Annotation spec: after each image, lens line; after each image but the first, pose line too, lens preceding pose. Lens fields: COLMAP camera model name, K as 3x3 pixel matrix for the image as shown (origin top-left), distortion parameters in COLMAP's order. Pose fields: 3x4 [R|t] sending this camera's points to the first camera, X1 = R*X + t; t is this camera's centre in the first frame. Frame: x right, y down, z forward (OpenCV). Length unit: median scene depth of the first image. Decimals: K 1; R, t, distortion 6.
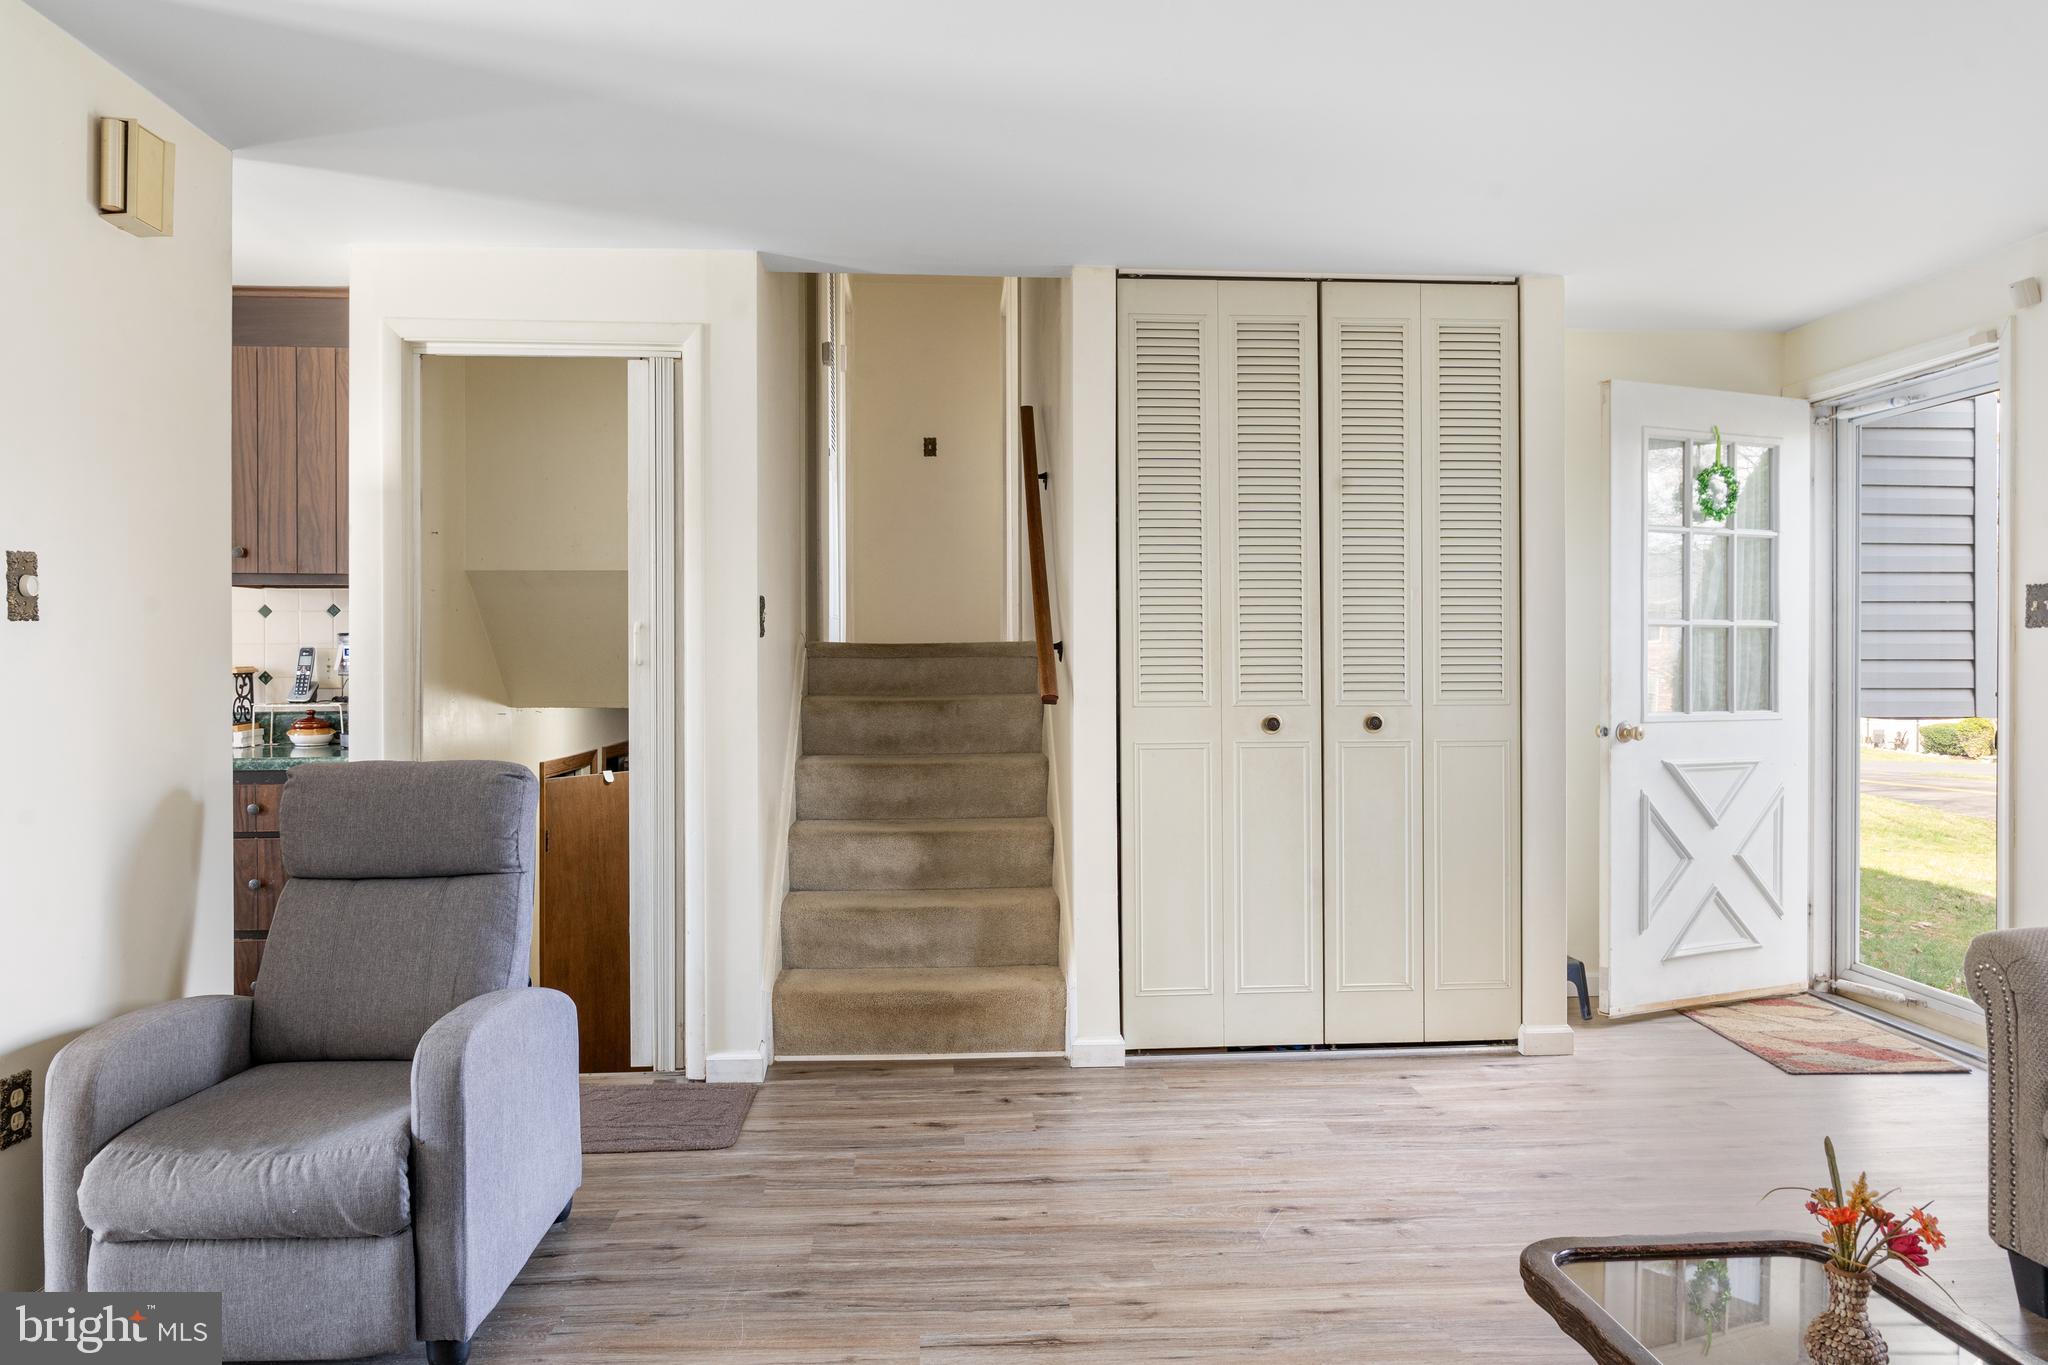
lens RADIAL K [[1386.9, 0, 1063.8], [0, 1386.9, 713.0], [0, 0, 1]] dist [0.003714, -0.008615]
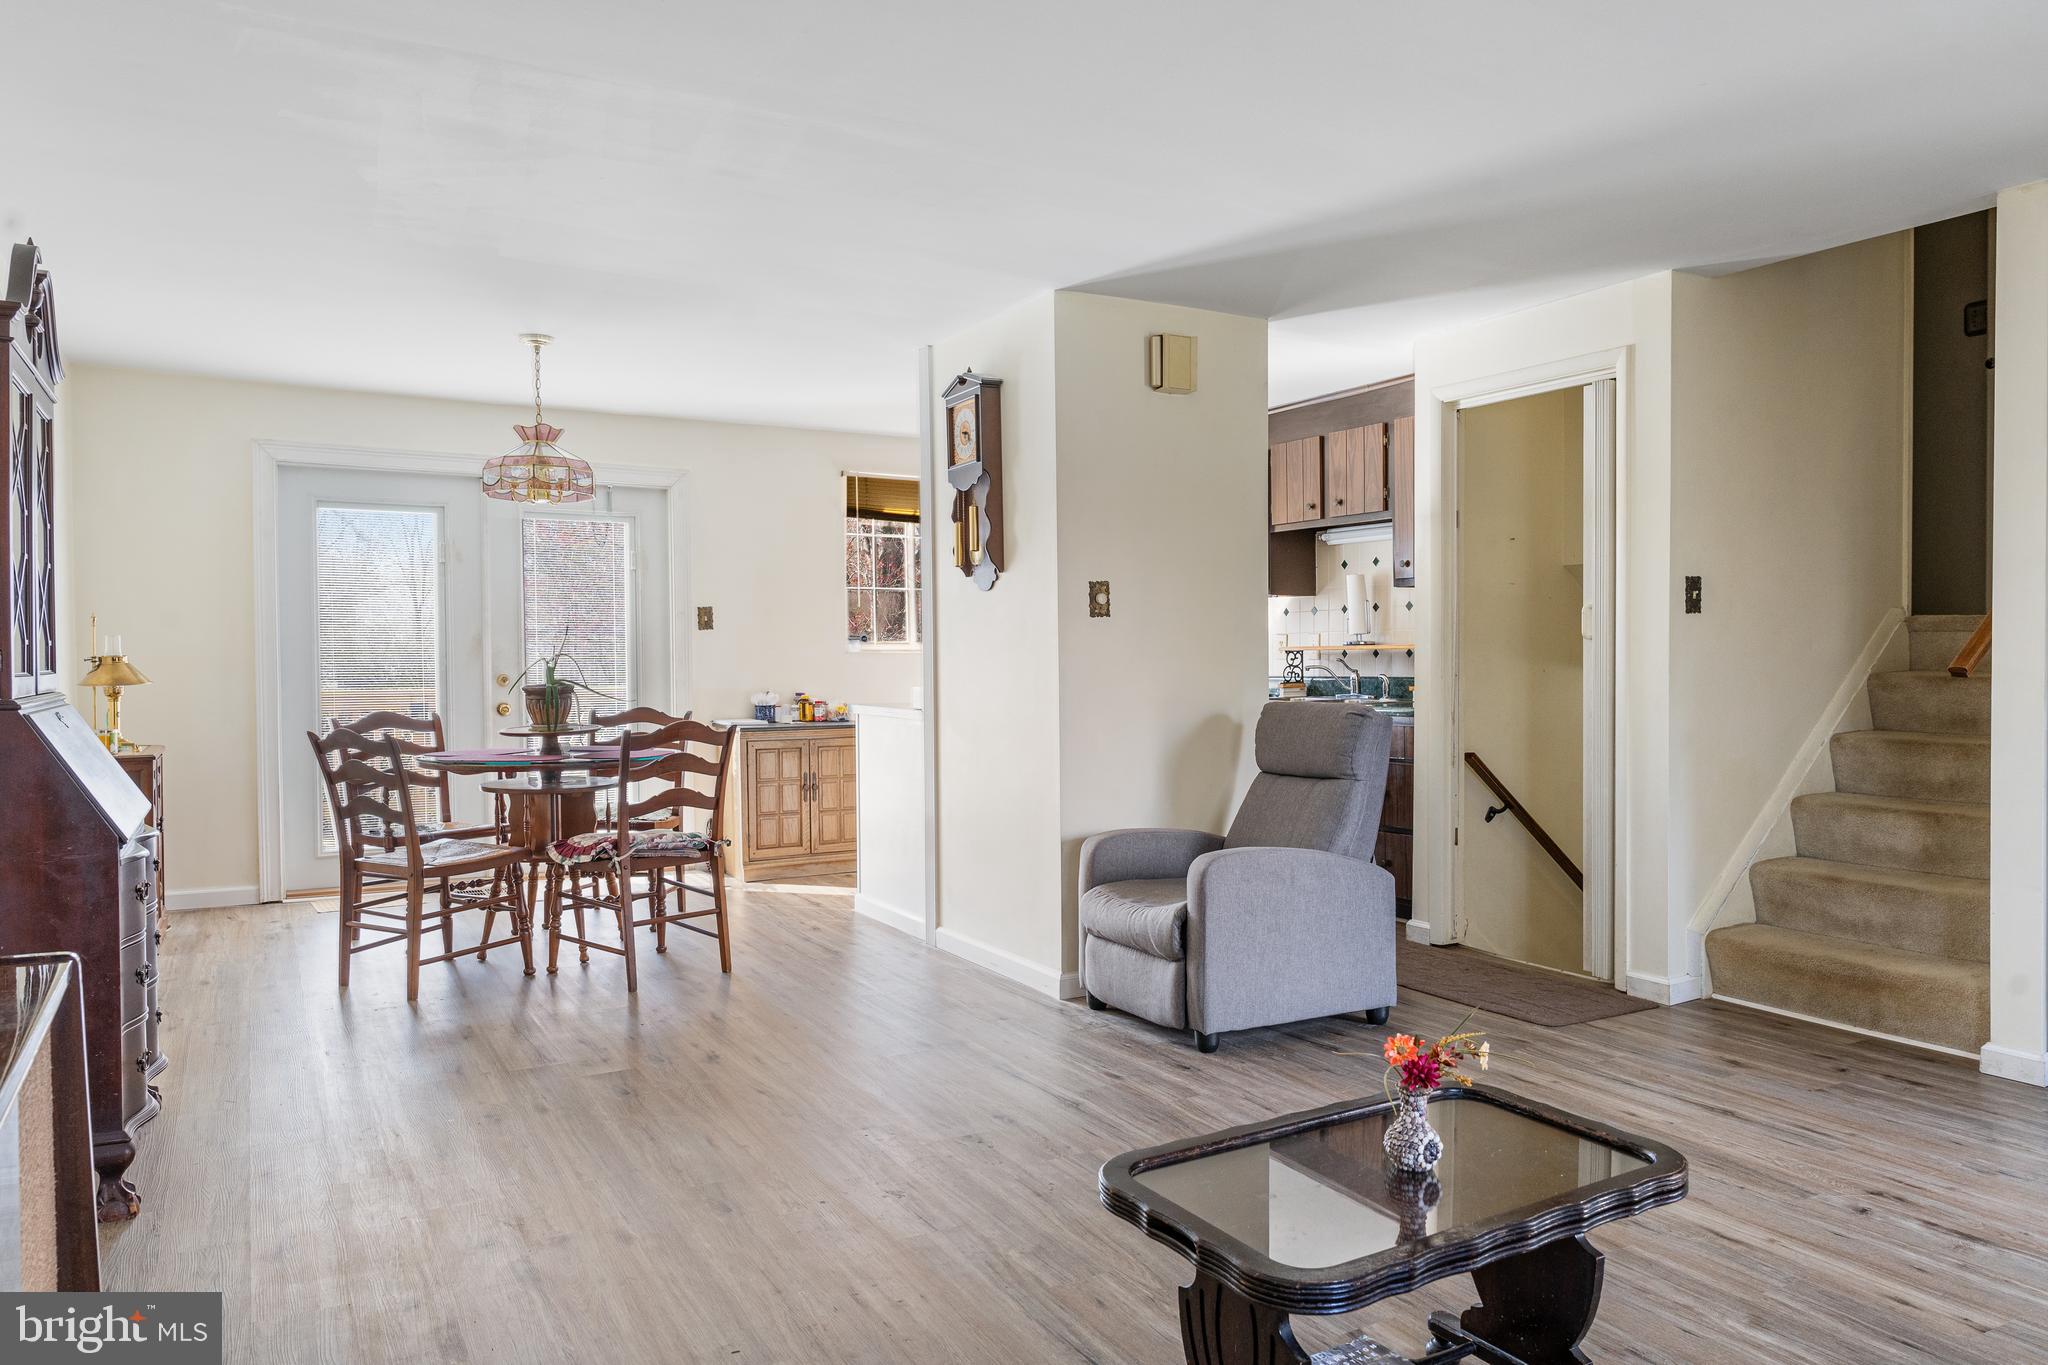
lens RADIAL K [[1386.9, 0, 1072.4], [0, 1386.9, 795.7], [0, 0, 1]] dist [0.003714, -0.008615]
pose [[0.444626, 0.084943, -0.891680, 0.634146], [-0.027213, 0.996315, 0.081341, 0.016266], [0.895303, -0.011901, 0.445299, 0.061030]]
